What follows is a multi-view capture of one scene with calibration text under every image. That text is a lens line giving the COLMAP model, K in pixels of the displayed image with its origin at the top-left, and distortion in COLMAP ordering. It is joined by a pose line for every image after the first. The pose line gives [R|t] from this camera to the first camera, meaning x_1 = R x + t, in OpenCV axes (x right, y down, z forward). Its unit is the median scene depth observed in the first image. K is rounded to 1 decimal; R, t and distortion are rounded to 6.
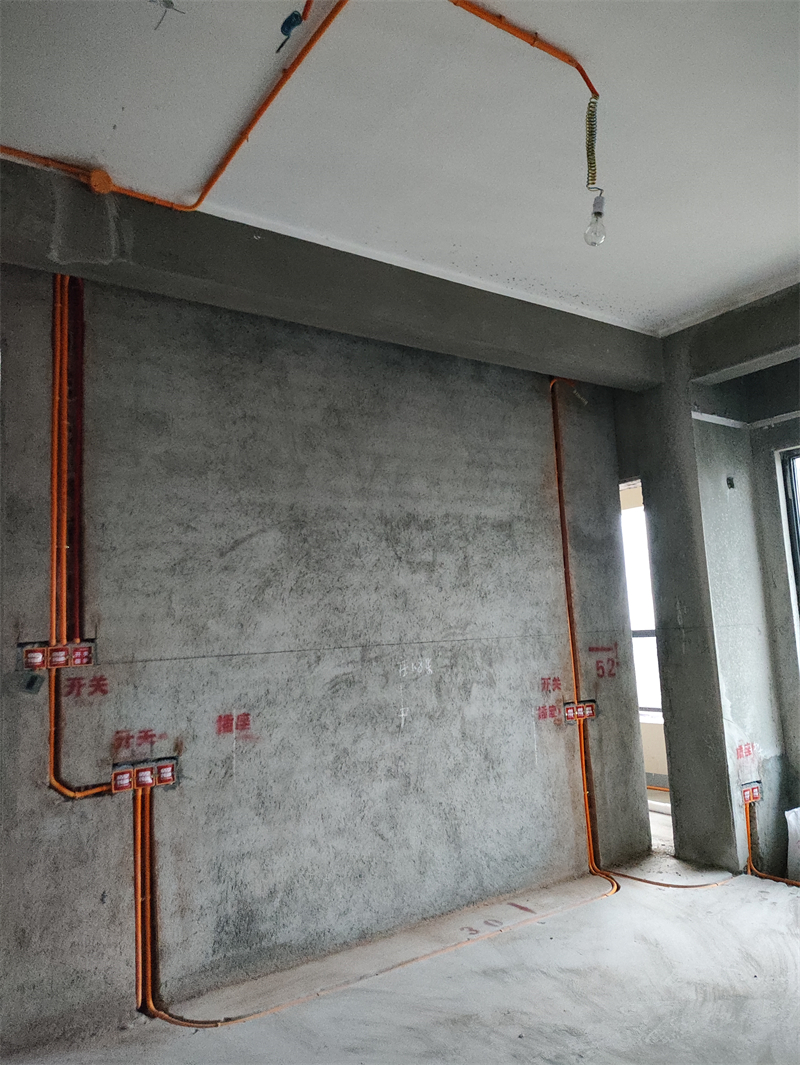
lens RADIAL K [[771.9, 0, 400.0], [0, 771.9, 532.5], [0, 0, 1]] dist [0.028150, -0.042734]
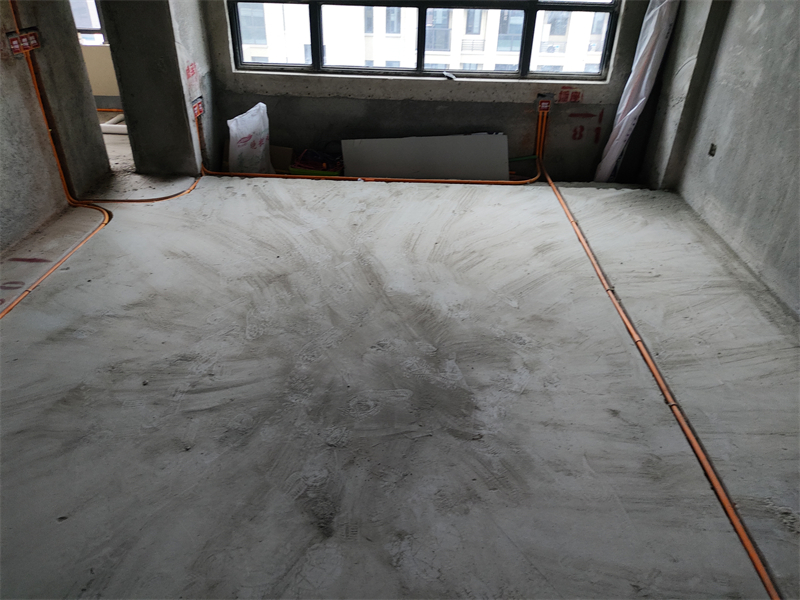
lens RADIAL K [[579.8, 0, 402.1], [0, 579.8, 295.3], [0, 0, 1]] dist [0.028150, -0.042734]
pose [[0.591547, -0.366542, 0.718136, -0.096752], [-0.157289, 0.821113, 0.548665, 0.040703], [-0.790780, -0.437516, 0.428074, 0.267868]]
